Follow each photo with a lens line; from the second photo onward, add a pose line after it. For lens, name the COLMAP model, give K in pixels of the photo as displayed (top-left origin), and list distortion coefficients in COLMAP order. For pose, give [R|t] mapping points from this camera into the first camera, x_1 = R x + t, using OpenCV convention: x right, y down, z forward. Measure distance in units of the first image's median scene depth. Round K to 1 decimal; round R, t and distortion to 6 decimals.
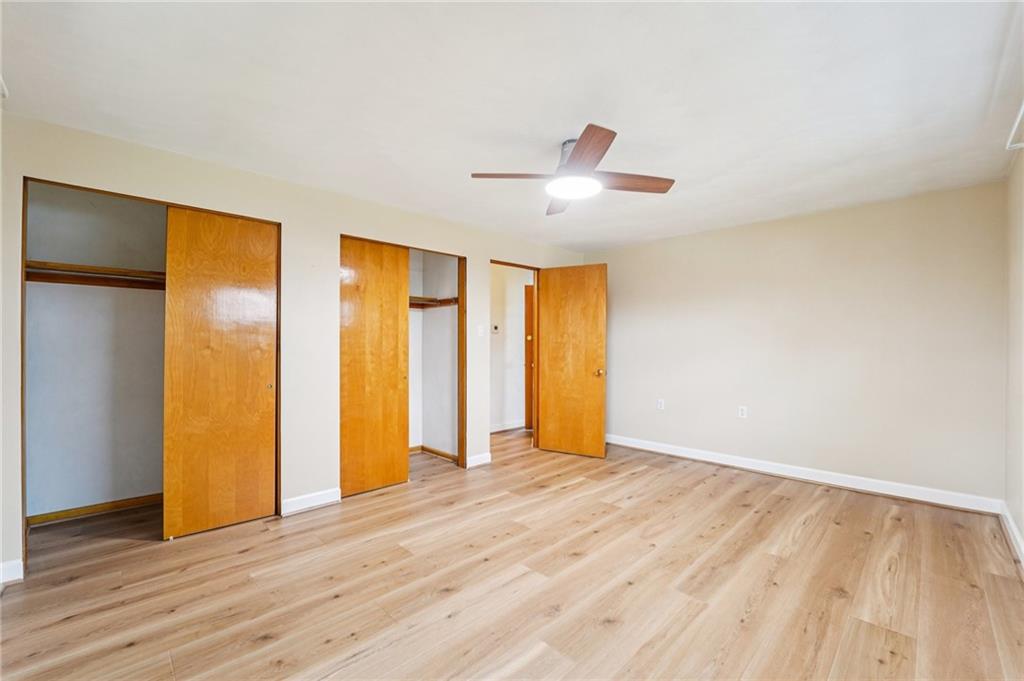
lens RADIAL K [[421.1, 0, 507.8], [0, 421.1, 342.6], [0, 0, 1]] dist [-0.022841, 0.000506]
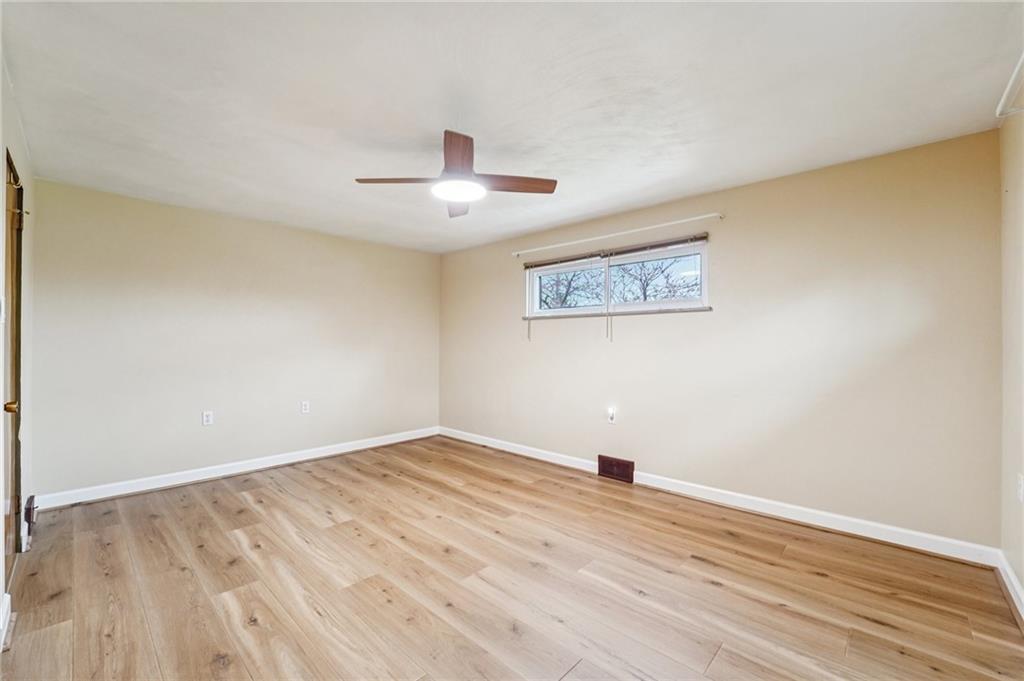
lens RADIAL K [[421.1, 0, 507.2], [0, 421.1, 342.5], [0, 0, 1]] dist [-0.022841, 0.000506]
pose [[-0.045264, 0.001040, 0.998974, -0.635270], [-0.005171, 0.999986, -0.001275, 0.003410], [-0.998962, -0.005223, -0.045258, 0.672139]]
